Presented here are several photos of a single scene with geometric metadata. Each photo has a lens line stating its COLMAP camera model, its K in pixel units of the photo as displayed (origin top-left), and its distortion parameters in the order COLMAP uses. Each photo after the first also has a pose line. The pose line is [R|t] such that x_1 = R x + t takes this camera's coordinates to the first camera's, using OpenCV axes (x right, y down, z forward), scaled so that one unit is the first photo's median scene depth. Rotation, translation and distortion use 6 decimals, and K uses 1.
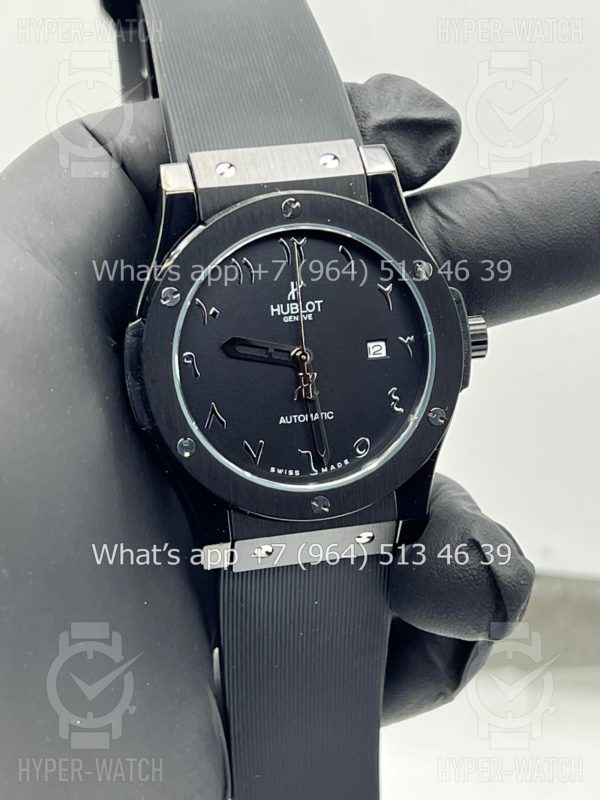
lens RADIAL K [[1924.0, 0, 300.0], [0, 1924.0, 400.0], [0, 0, 1]] dist [0.229391, 0.550666]
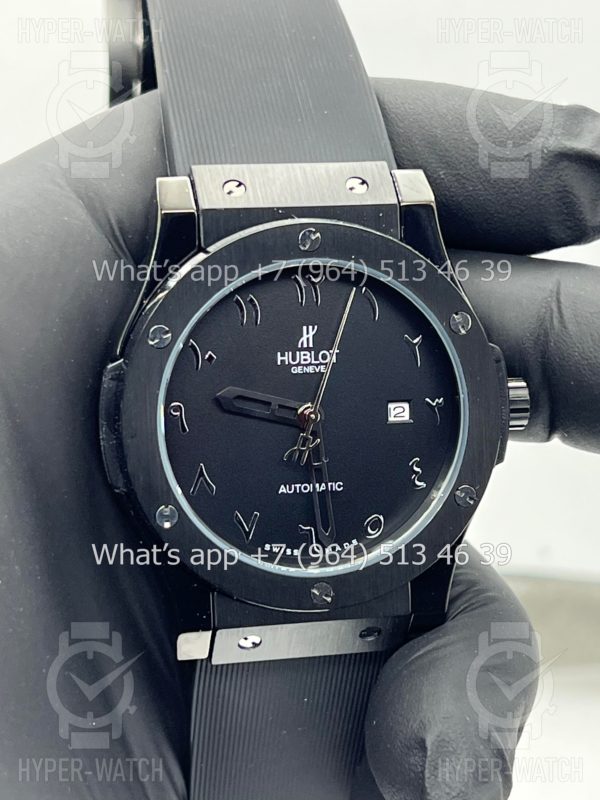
lens RADIAL K [[1924.0, 0, 300.0], [0, 1924.0, 400.0], [0, 0, 1]] dist [0.229391, 0.550666]
pose [[0.997780, 0.062809, 0.022137, -0.022610], [-0.062840, 0.998023, 0.000678, -0.029457], [-0.022051, -0.002068, 0.999755, 0.157956]]
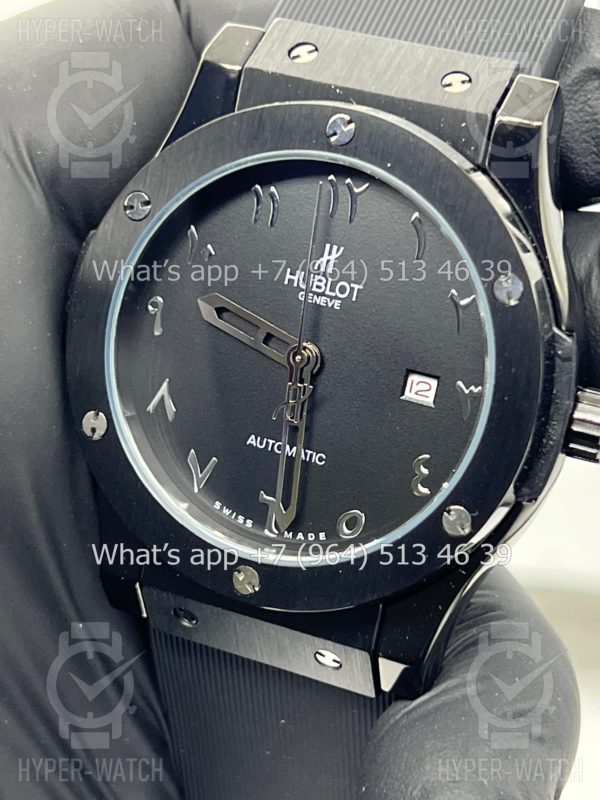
lens RADIAL K [[1924.0, 0, 300.0], [0, 1924.0, 400.0], [0, 0, 1]] dist [0.229391, 0.550666]
pose [[0.799317, 0.330065, -0.502145, 0.329804], [-0.324748, 0.940373, 0.101181, -0.074290], [0.505600, 0.082195, 0.858844, 0.441574]]
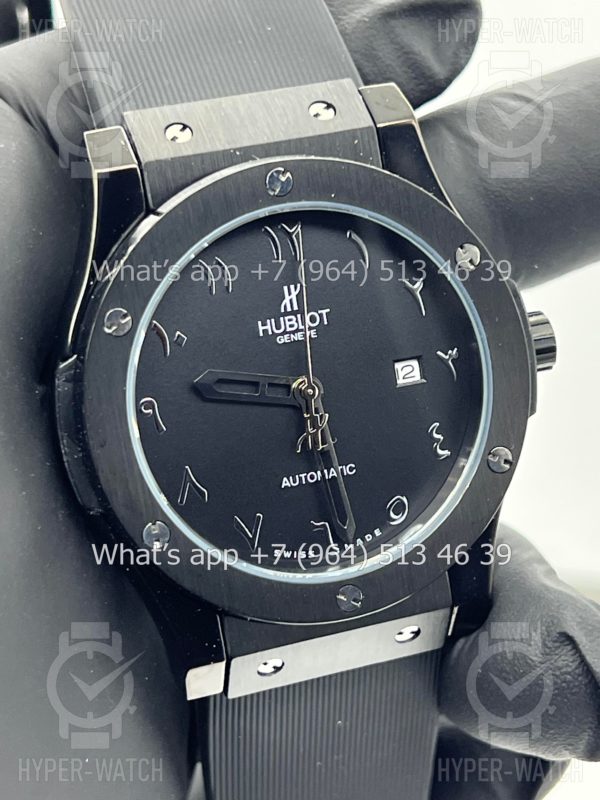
lens RADIAL K [[1924.0, 0, 300.0], [0, 1924.0, 400.0], [0, 0, 1]] dist [0.229391, 0.550666]
pose [[0.994173, -0.076270, 0.076181, -0.055372], [0.074621, 0.996917, 0.024272, -0.036365], [-0.077797, -0.018446, 0.996799, 0.295293]]
